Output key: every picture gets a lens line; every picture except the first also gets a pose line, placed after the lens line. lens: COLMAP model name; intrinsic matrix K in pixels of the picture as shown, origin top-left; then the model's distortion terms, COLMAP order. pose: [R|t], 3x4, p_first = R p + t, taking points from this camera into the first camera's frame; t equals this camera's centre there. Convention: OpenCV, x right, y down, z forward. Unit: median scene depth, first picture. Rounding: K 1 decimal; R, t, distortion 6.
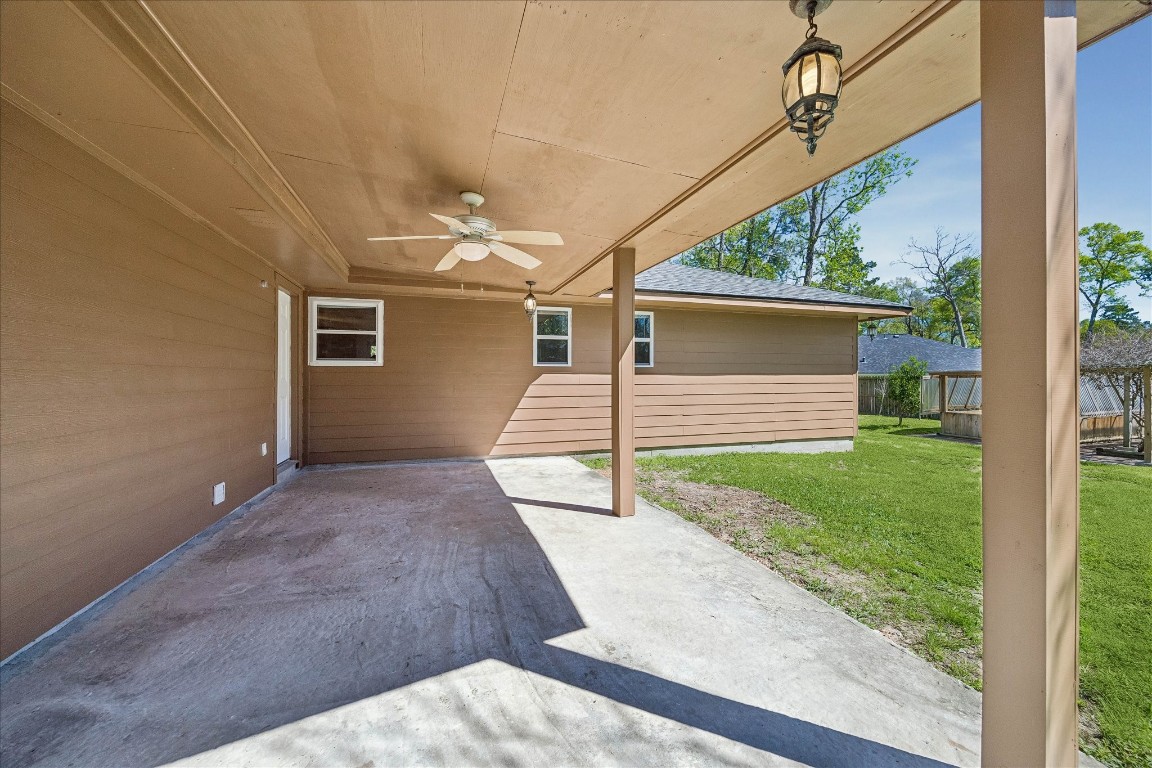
lens RADIAL K [[438.9, 0, 580.2], [0, 438.9, 379.9], [0, 0, 1]] dist [-0.001403, -0.000274]
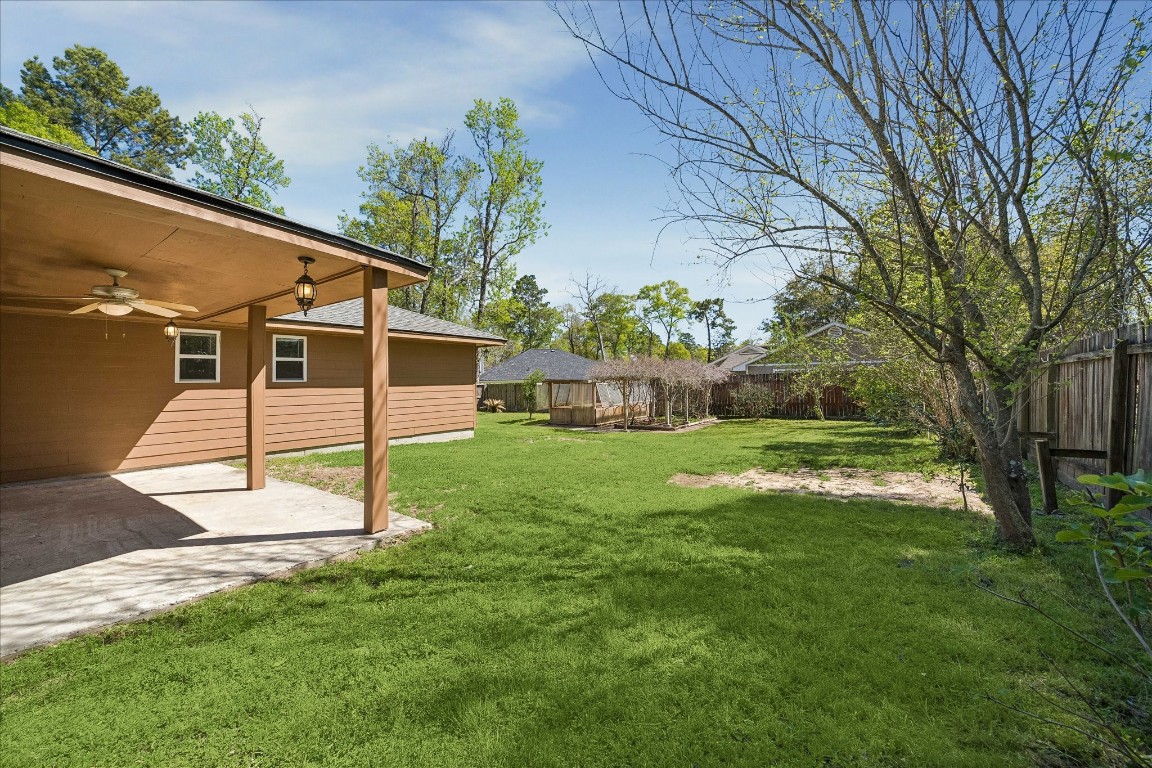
lens RADIAL K [[445.5, 0, 577.9], [0, 445.5, 369.7], [0, 0, 1]] dist [-0.001038, -0.000186]
pose [[0.811104, 0.003013, 0.584894, 0.046715], [0.017871, 0.999392, -0.029930, -0.010343], [-0.584629, 0.034729, 0.810557, -0.385282]]
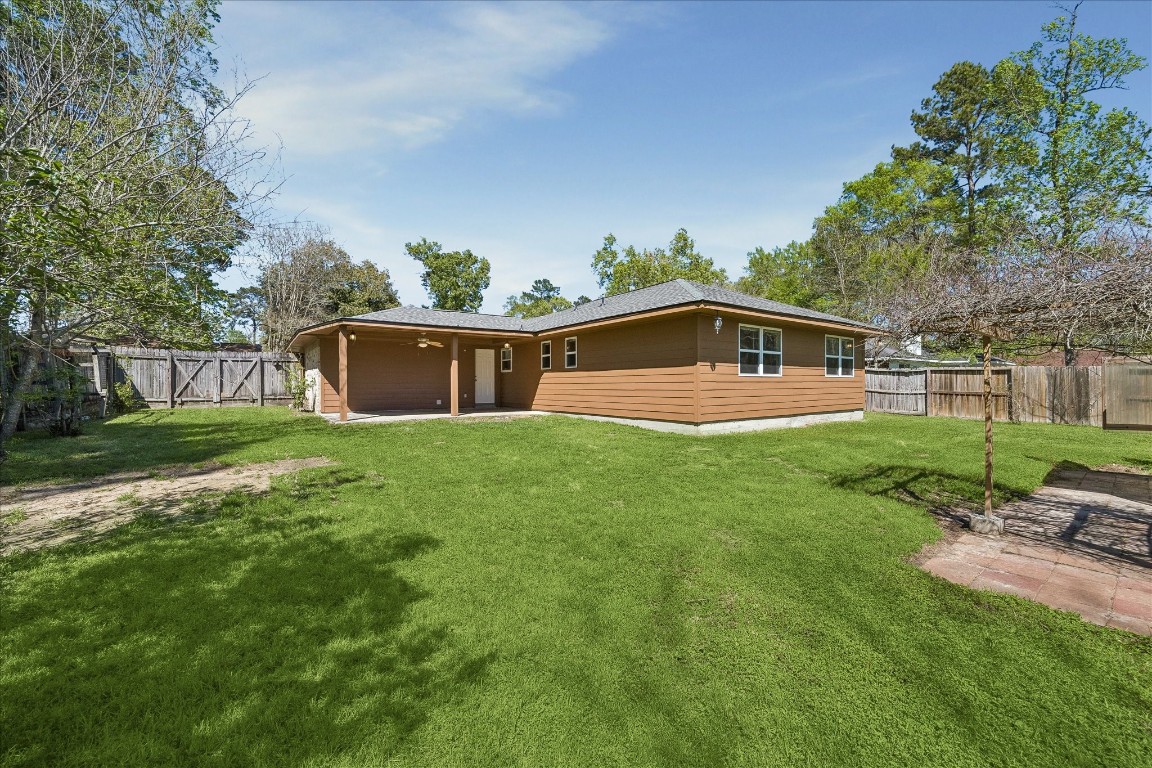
lens RADIAL K [[438.9, 0, 580.2], [0, 438.9, 379.9], [0, 0, 1]] dist [-0.001403, -0.000274]
pose [[0.336315, -0.008328, -0.941713, 1.595974], [0.001781, 0.999965, -0.008207, 0.030309], [0.941748, 0.001083, 0.336318, 0.359670]]
